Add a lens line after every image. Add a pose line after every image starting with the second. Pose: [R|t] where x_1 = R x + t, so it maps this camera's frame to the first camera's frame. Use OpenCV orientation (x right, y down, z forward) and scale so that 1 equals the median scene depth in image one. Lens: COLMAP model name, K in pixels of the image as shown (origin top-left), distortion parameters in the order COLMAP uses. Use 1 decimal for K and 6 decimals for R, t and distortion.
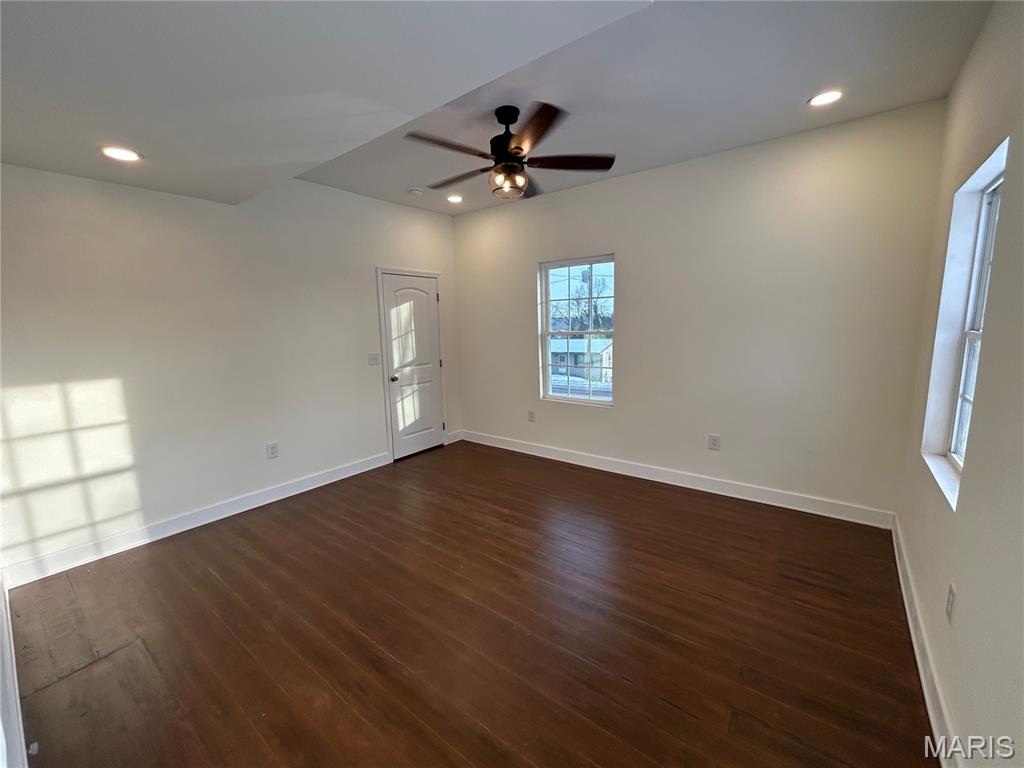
lens RADIAL K [[417.5, 0, 513.3], [0, 417.5, 385.0], [0, 0, 1]] dist [0.000330, -0.000382]
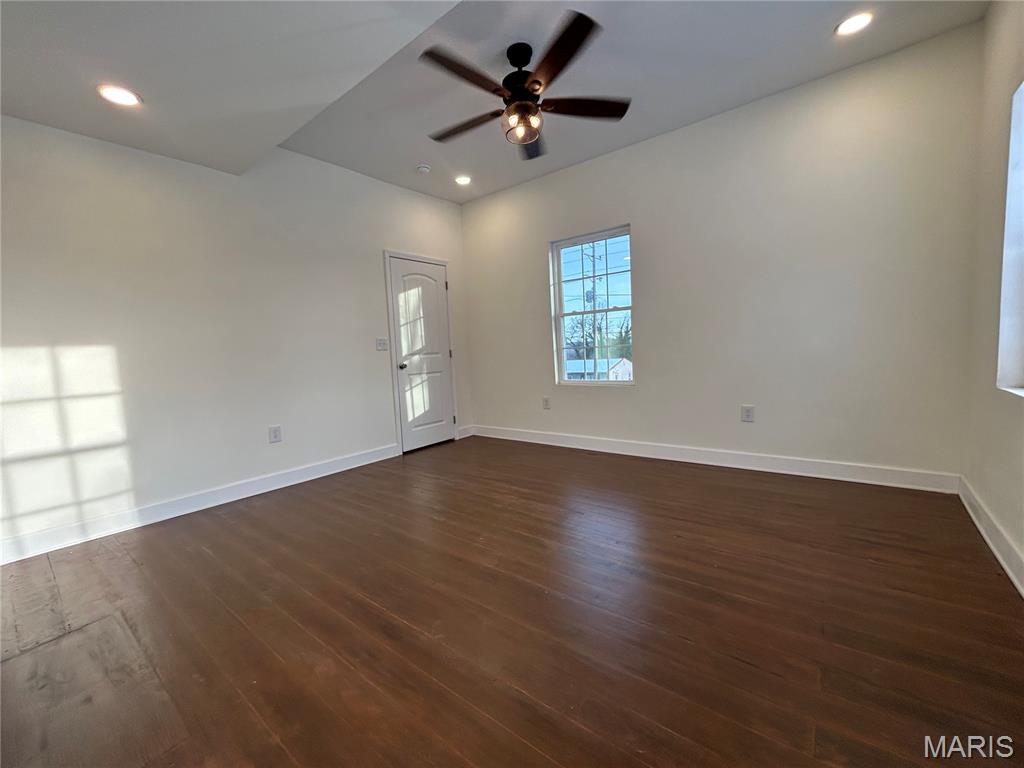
lens RADIAL K [[417.5, 0, 512.8], [0, 417.5, 384.5], [0, 0, 1]] dist [-0.000599, 0.000314]
pose [[0.999592, -0.024705, -0.014332, -0.024789], [0.023737, 0.997657, -0.064170, 0.118667], [0.015884, 0.063804, 0.997836, 0.061729]]
